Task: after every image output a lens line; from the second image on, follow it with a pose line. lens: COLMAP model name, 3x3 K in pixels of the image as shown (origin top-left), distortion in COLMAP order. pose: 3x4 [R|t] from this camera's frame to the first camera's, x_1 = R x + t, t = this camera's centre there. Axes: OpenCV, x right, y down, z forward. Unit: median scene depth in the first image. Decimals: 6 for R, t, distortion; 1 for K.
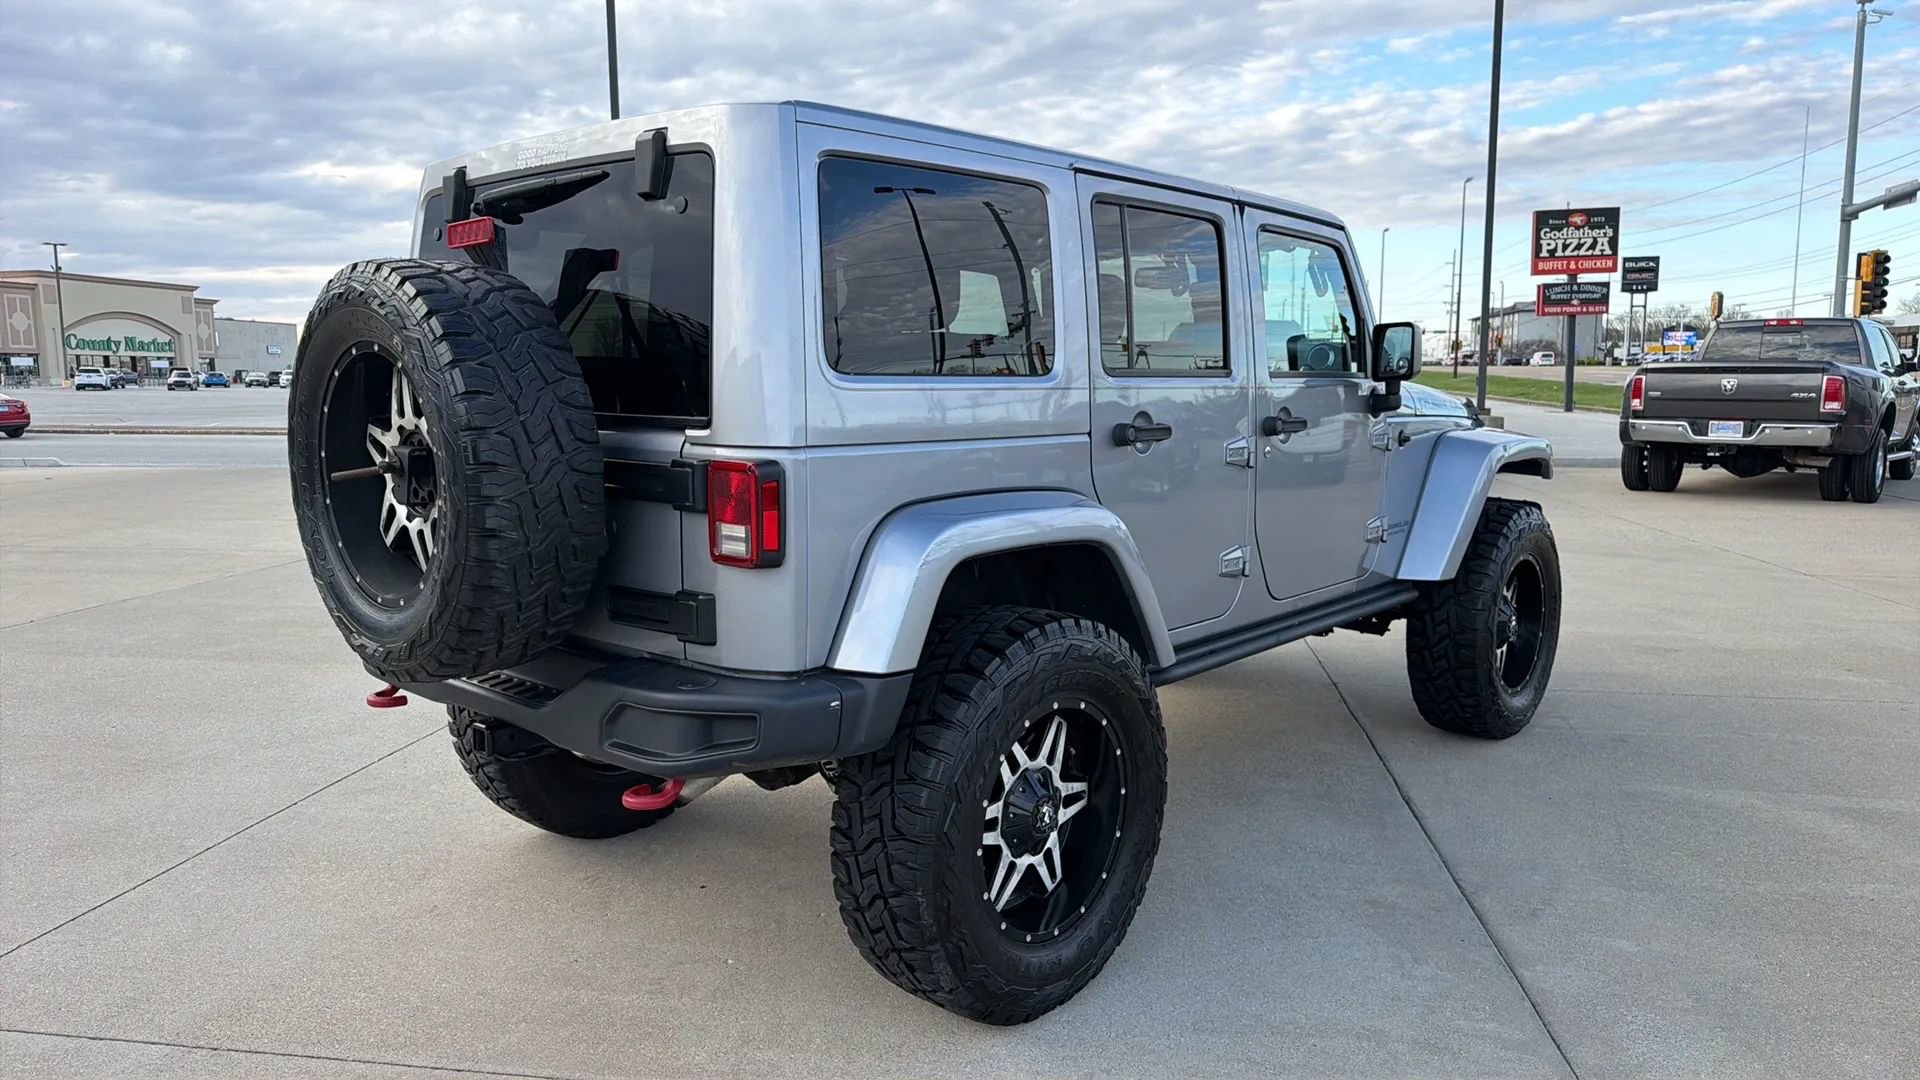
lens RADIAL K [[1301.3, 0, 922.9], [0, 1301.3, 619.7], [0, 0, 1]] dist [0.033262, -0.035431]
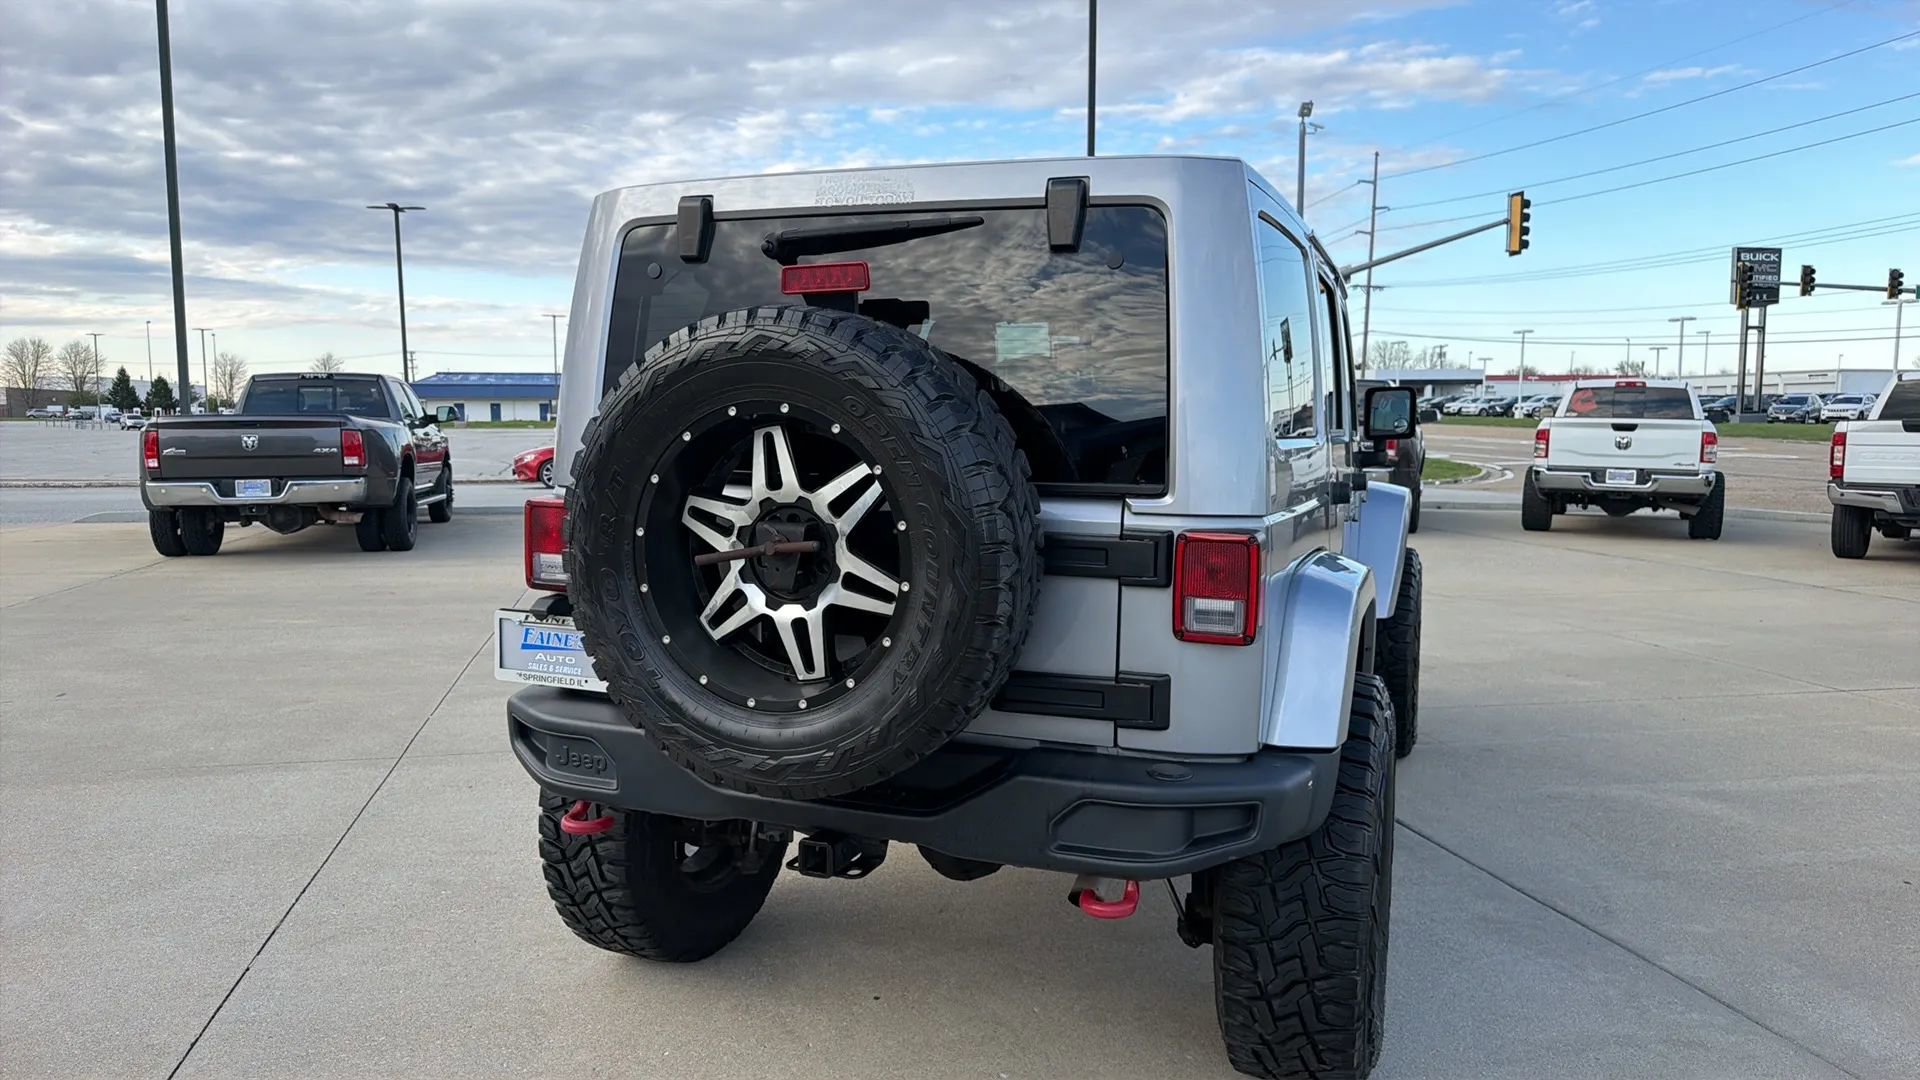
lens RADIAL K [[1315.3, 0, 925.2], [0, 1315.3, 593.6], [0, 0, 1]] dist [0.028851, -0.035181]
pose [[0.931923, -0.039191, 0.360533, -0.351495], [0.057817, 0.997484, -0.041018, -0.025938], [-0.358018, 0.059071, 0.931844, 0.096851]]
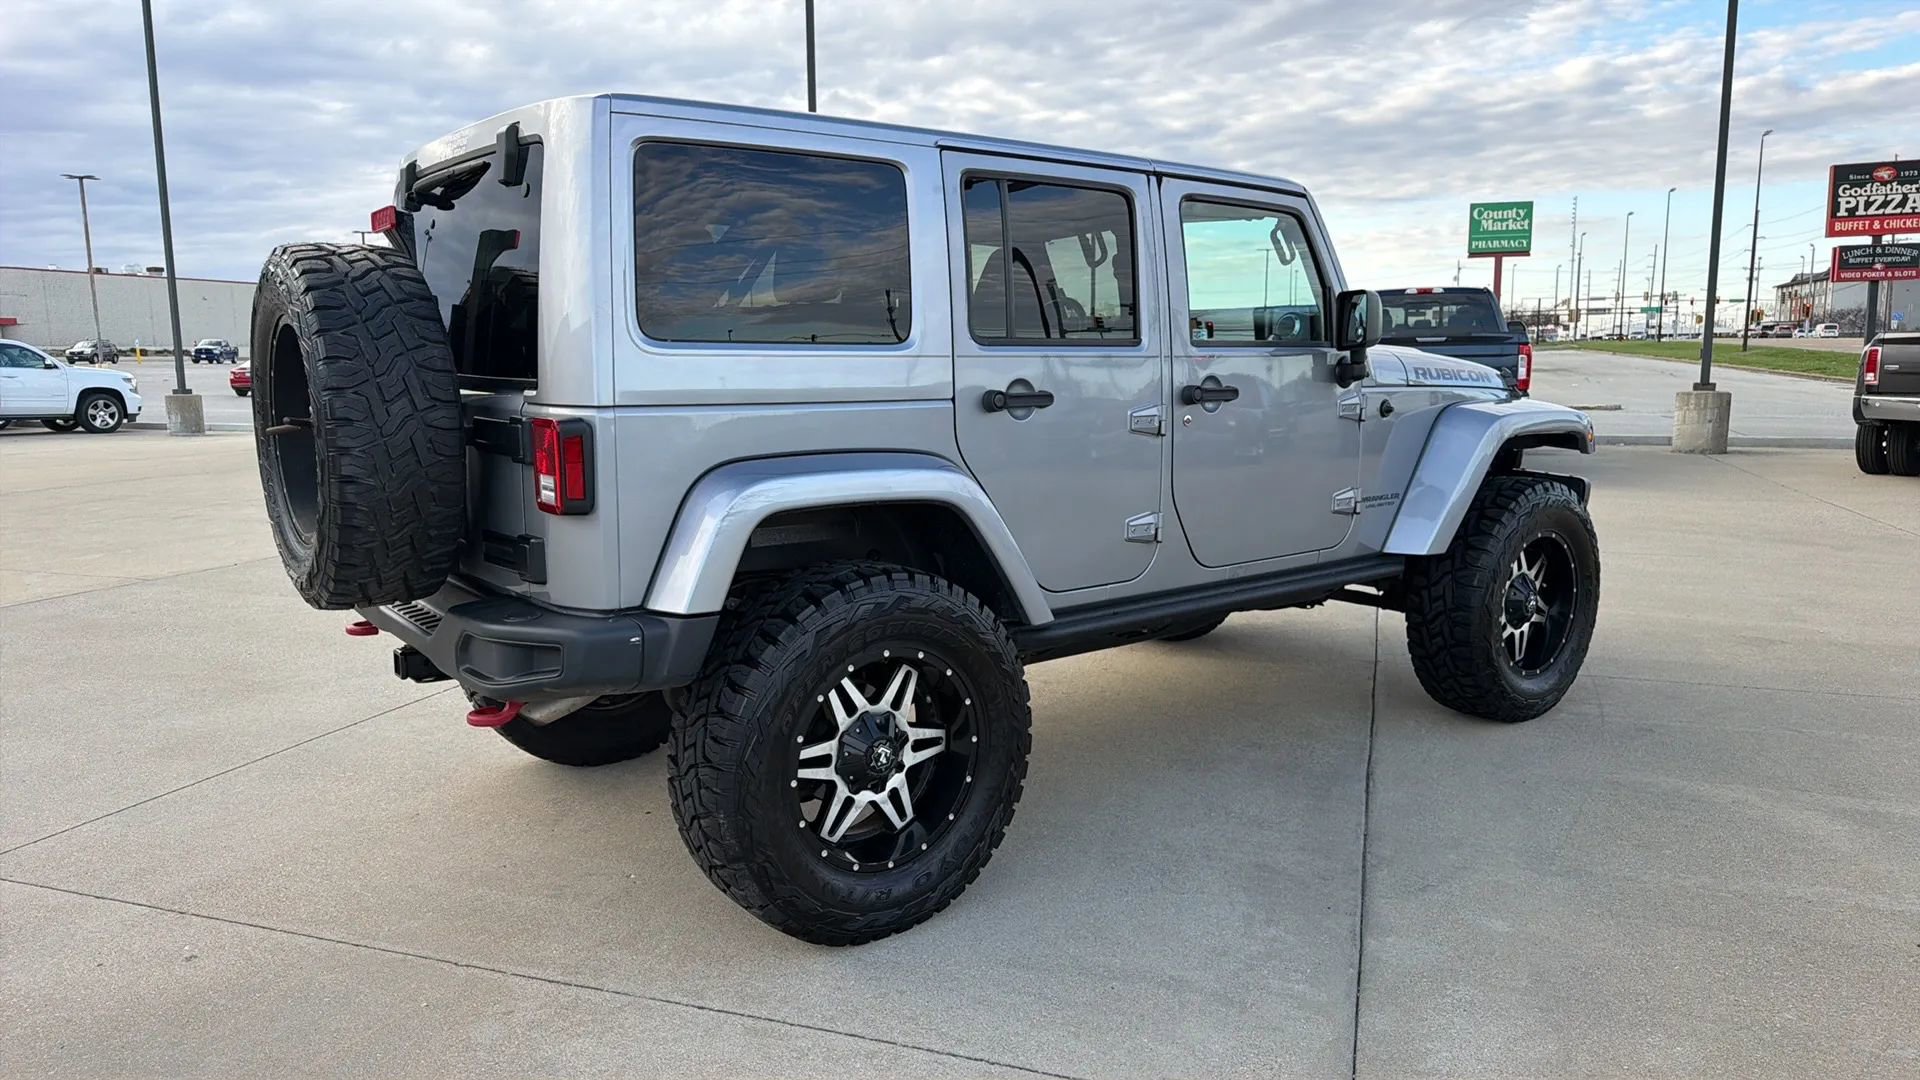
lens RADIAL K [[1297.2, 0, 927.3], [0, 1297.2, 619.2], [0, 0, 1]] dist [0.027456, -0.023589]
pose [[0.983405, 0.035310, -0.177957, 0.194126], [-0.031937, 0.999252, 0.021783, 0.008196], [0.178593, -0.015738, 0.983797, -0.024632]]
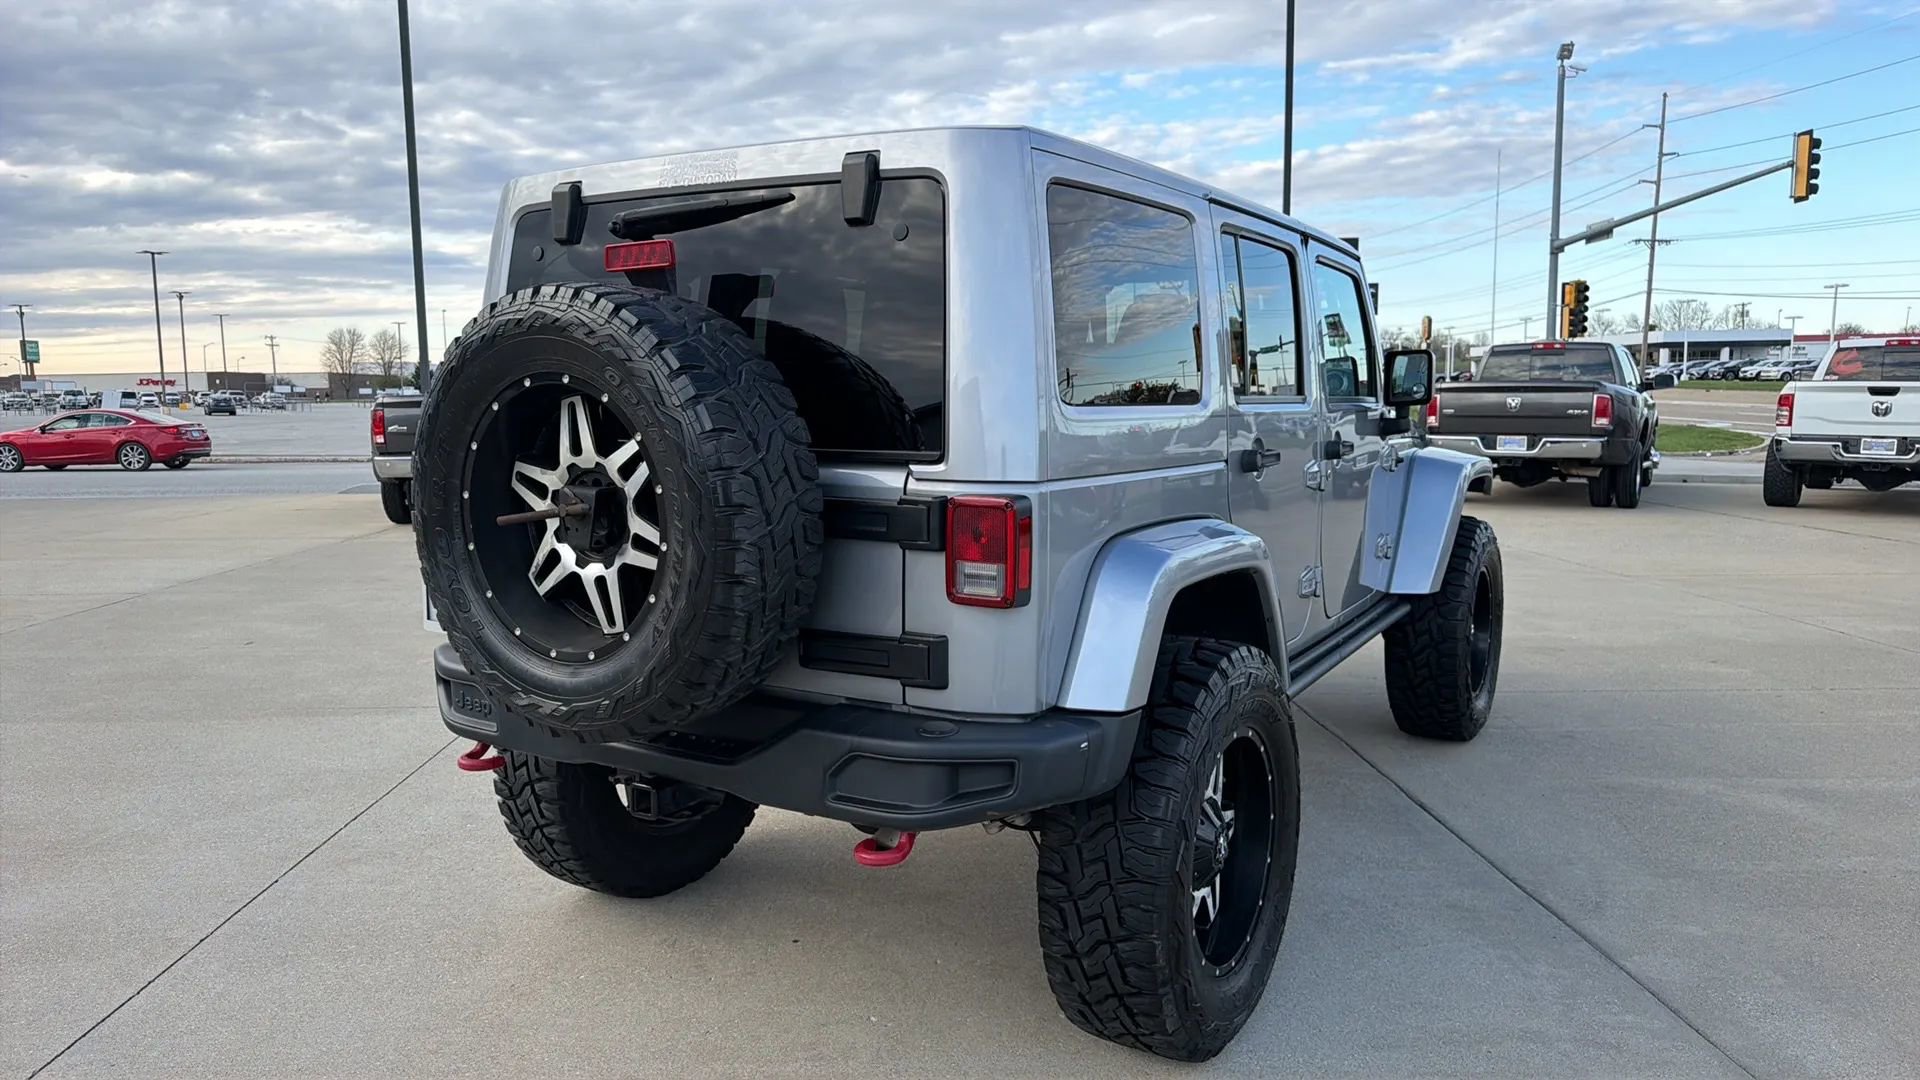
lens RADIAL K [[1315.3, 0, 925.2], [0, 1315.3, 593.6], [0, 0, 1]] dist [0.028851, -0.035181]
pose [[0.983252, -0.029739, 0.179809, -0.185917], [0.035754, 0.998901, -0.030305, -0.011481], [-0.178710, 0.036226, 0.983235, 0.025678]]
